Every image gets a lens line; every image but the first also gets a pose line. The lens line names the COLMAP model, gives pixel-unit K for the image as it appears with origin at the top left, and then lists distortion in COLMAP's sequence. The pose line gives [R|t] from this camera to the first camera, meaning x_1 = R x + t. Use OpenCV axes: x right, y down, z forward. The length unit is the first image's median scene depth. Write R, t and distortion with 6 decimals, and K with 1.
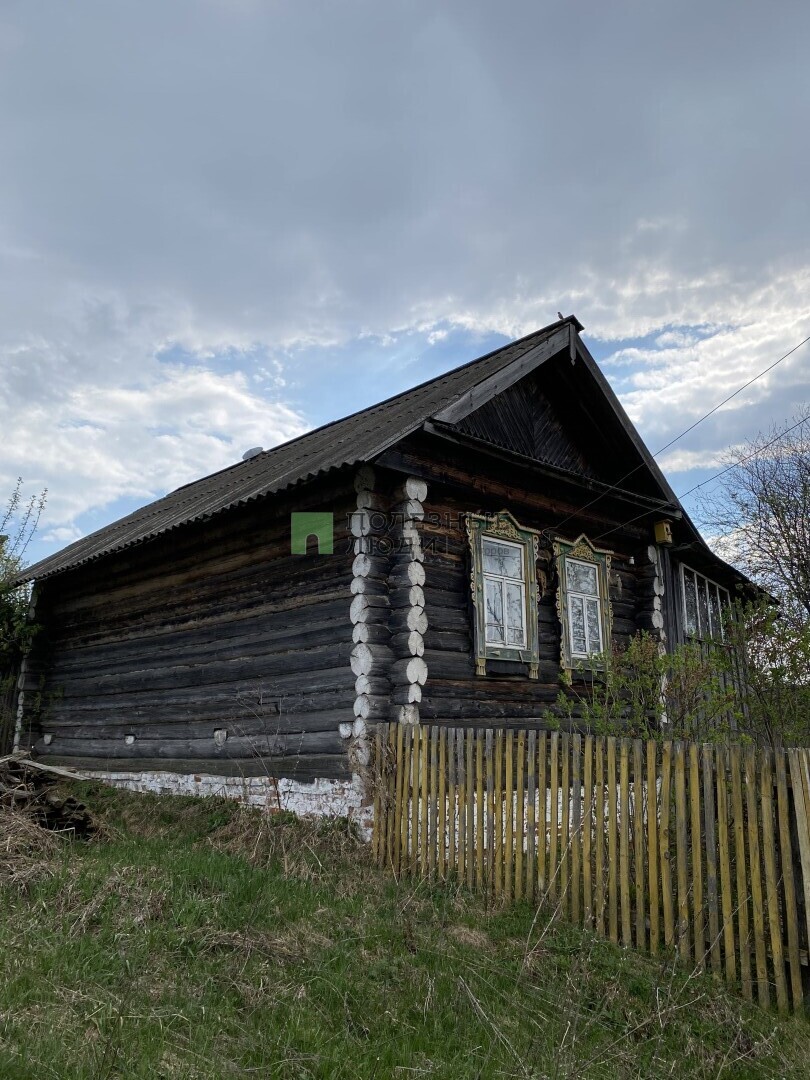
lens RADIAL K [[800.8, 0, 405.0], [0, 800.8, 540.0], [0, 0, 1]] dist [0.097709, -0.000238]
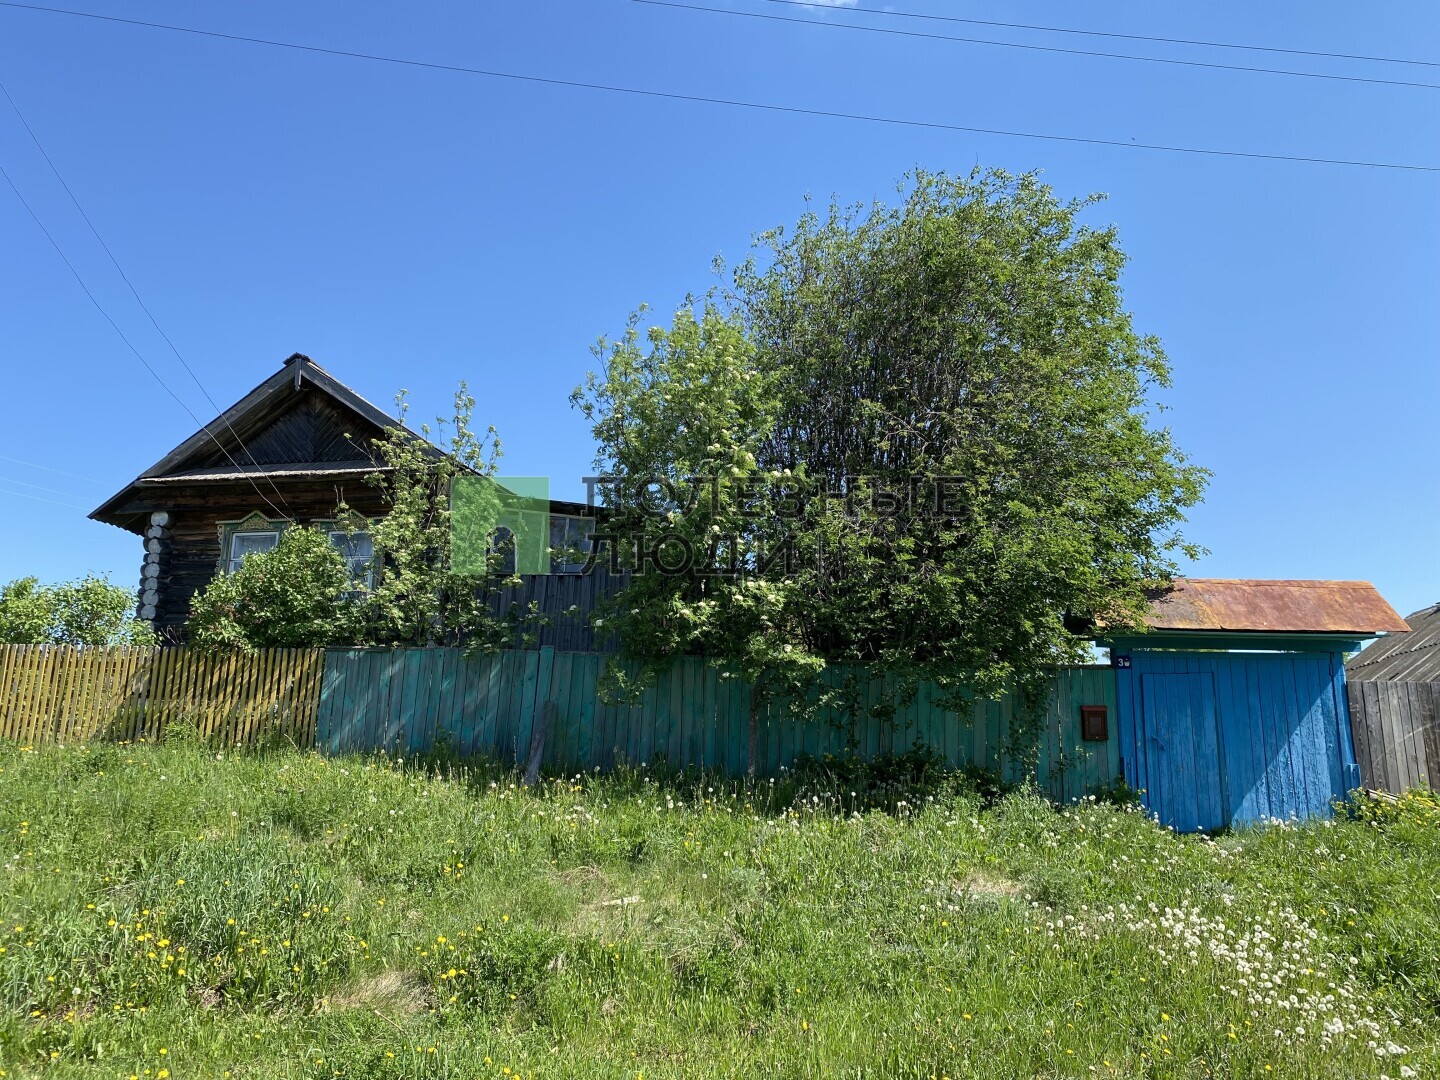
lens RADIAL K [[1084.0, 0, 720.0], [0, 1084.0, 540.0], [0, 0, 1]] dist [0.045866, -0.067795]
pose [[0.593701, -0.154790, -0.789657, 2.141510], [0.169098, 0.983411, -0.065635, 0.279465], [0.786718, -0.094562, 0.610028, 0.465738]]
